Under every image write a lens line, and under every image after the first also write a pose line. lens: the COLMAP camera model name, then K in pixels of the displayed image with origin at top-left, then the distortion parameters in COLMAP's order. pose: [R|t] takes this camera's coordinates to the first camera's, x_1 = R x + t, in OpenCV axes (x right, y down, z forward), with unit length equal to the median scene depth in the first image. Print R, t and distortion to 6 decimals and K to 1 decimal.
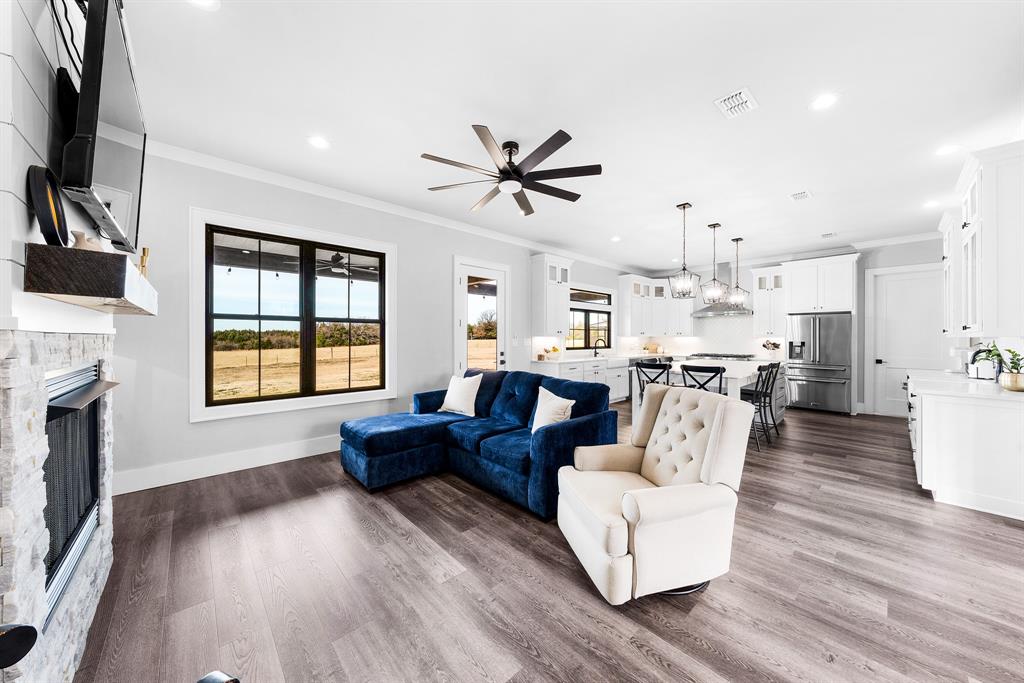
lens RADIAL K [[355.1, 0, 519.2], [0, 355.1, 337.0], [0, 0, 1]] dist [-0.008004, -0.000116]
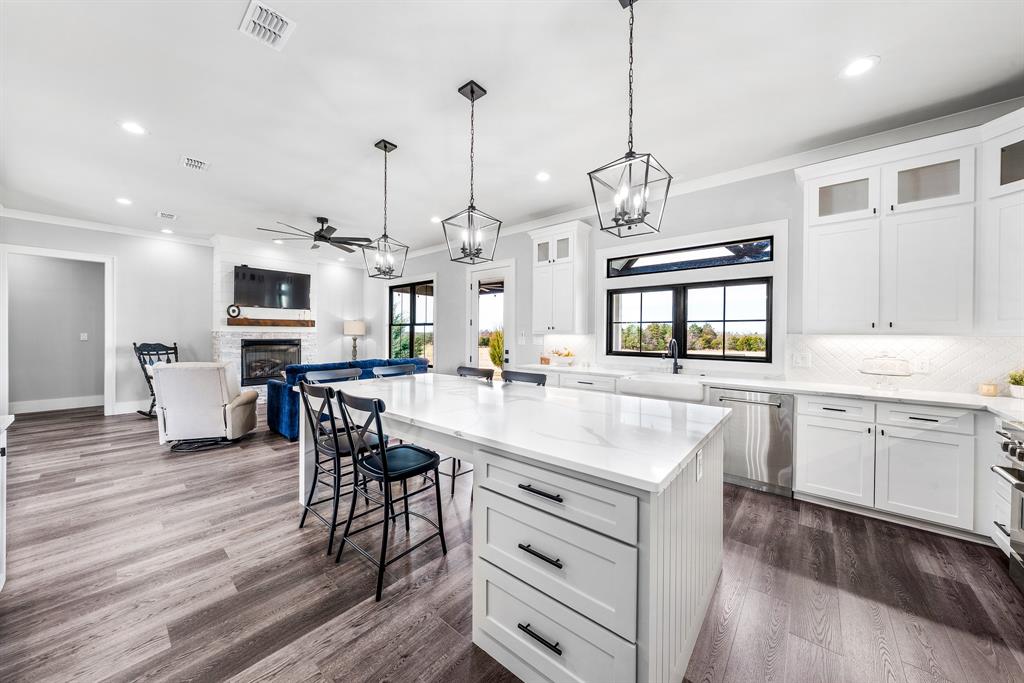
lens RADIAL K [[364.6, 0, 511.2], [0, 364.6, 336.9], [0, 0, 1]] dist [0.000039, -0.000080]
pose [[0.091127, 0.004353, -0.995830, 0.843144], [-0.006479, 0.999972, 0.003778, 0.002047], [0.995818, 0.006108, 0.091152, 0.826831]]
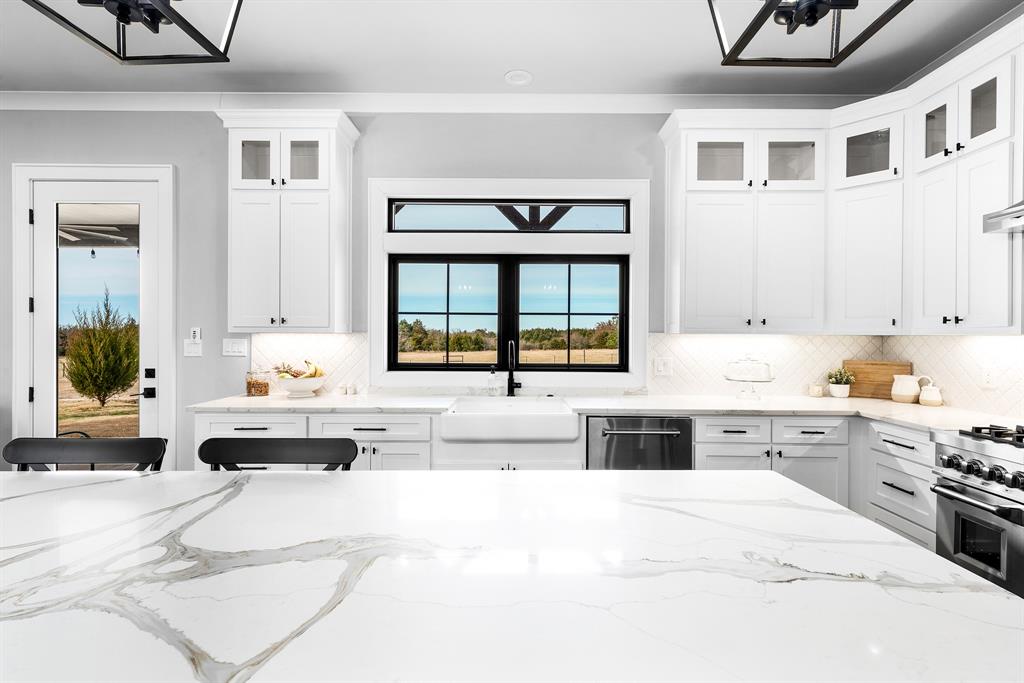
lens RADIAL K [[466.9, 0, 512.0], [0, 466.9, 341.5], [0, 0, 1]] dist [-0.000644, -0.000099]
pose [[0.722843, 0.009821, -0.690943, 0.595822], [-0.002153, 0.999926, 0.011960, 0.000715], [0.691009, -0.007158, 0.722811, 0.802385]]
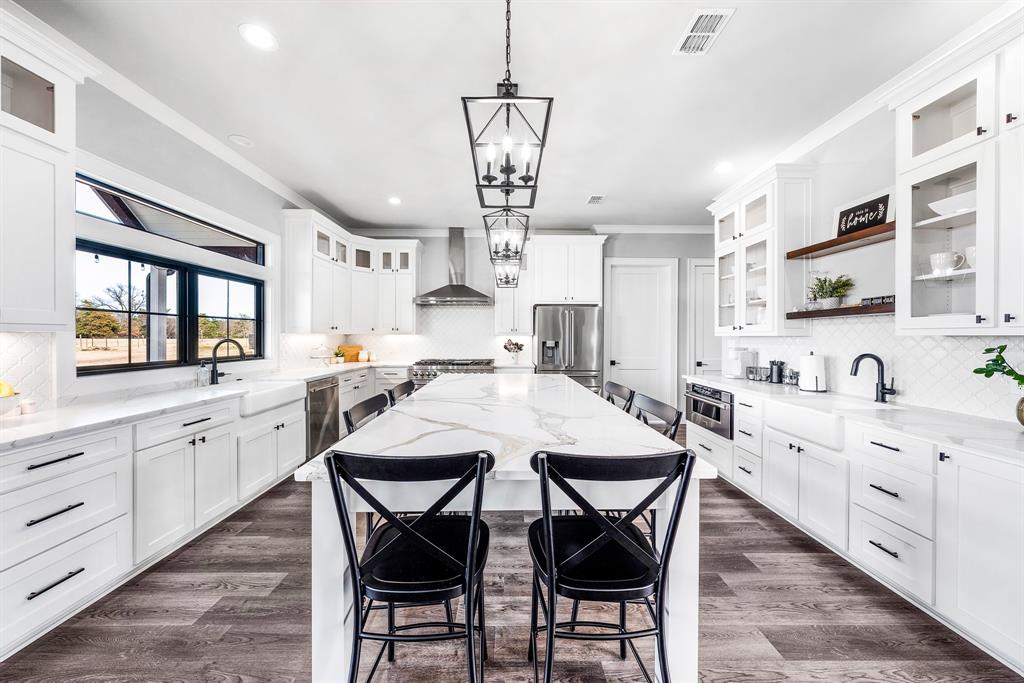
lens RADIAL K [[354.4, 0, 504.9], [0, 354.4, 337.0], [0, 0, 1]] dist [-0.001563, -0.000004]
pose [[0.695824, -0.002466, 0.718209, 0.182131], [-0.002368, 0.999981, 0.005727, -0.000225], [-0.718209, -0.005685, 0.695804, 0.565844]]
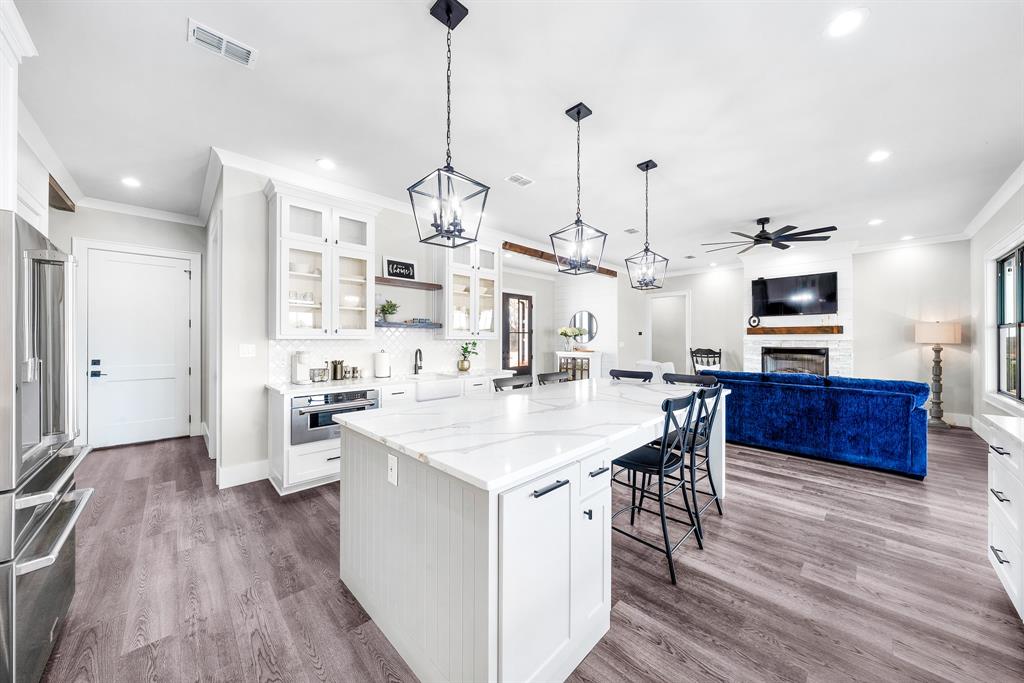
lens RADIAL K [[352.6, 0, 512.0], [0, 352.6, 341.5], [0, 0, 1]] dist [-0.002189, -0.000142]
pose [[-0.999954, -0.005185, -0.008074, 0.529053], [-0.005217, 0.999978, 0.003991, 0.000730], [0.008053, 0.004033, -0.999959, 1.220639]]
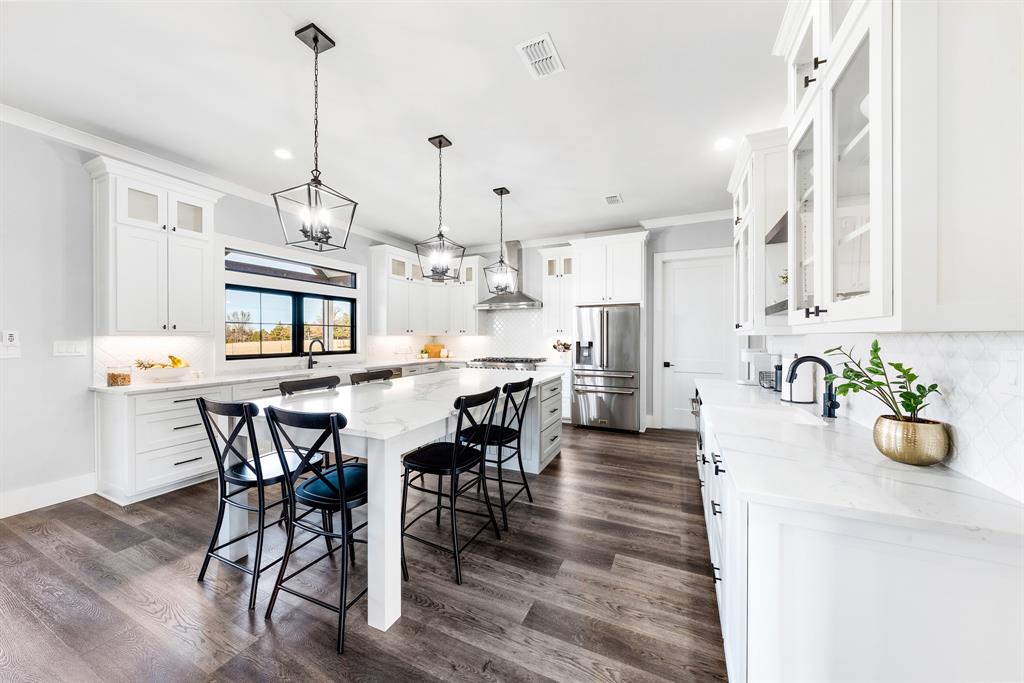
lens RADIAL K [[347.0, 0, 514.4], [0, 347.0, 338.2], [0, 0, 1]] dist [0.000074, -0.000022]
pose [[0.931742, -0.005463, 0.363080, 0.379803], [0.003548, 0.999976, 0.005939, 0.000599], [-0.363104, -0.004245, 0.931739, 0.359228]]
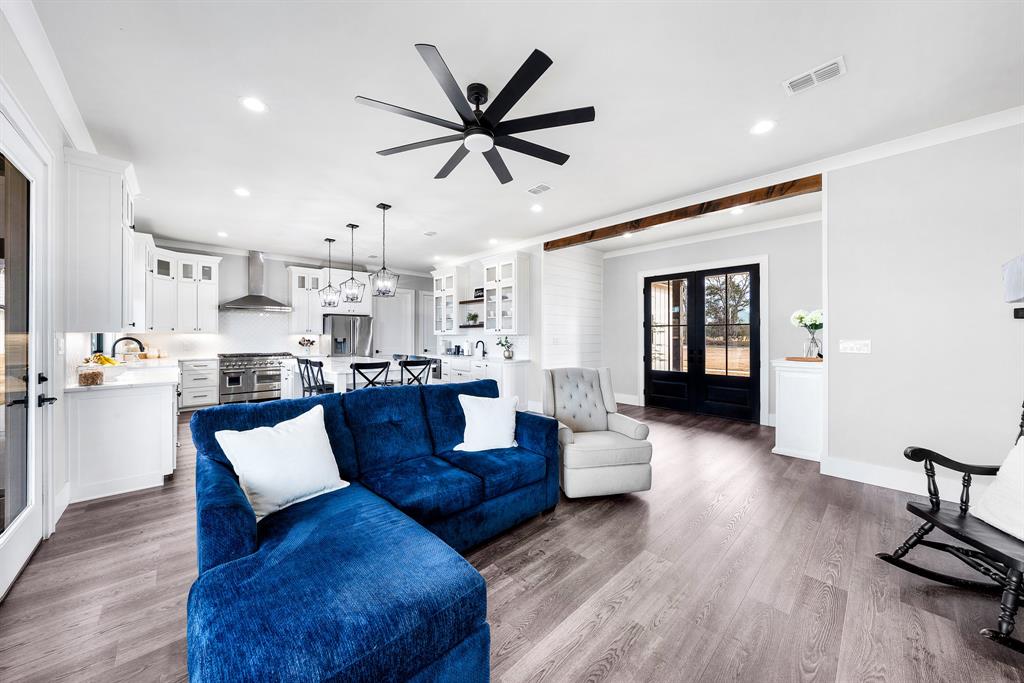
lens RADIAL K [[347.0, 0, 514.4], [0, 347.0, 338.2], [0, 0, 1]] dist [0.000074, -0.000022]
pose [[0.000984, -0.010856, 0.999941, -0.378458], [-0.002388, 0.999938, 0.010859, -0.001577], [-0.999997, -0.002399, 0.000958, 0.439135]]
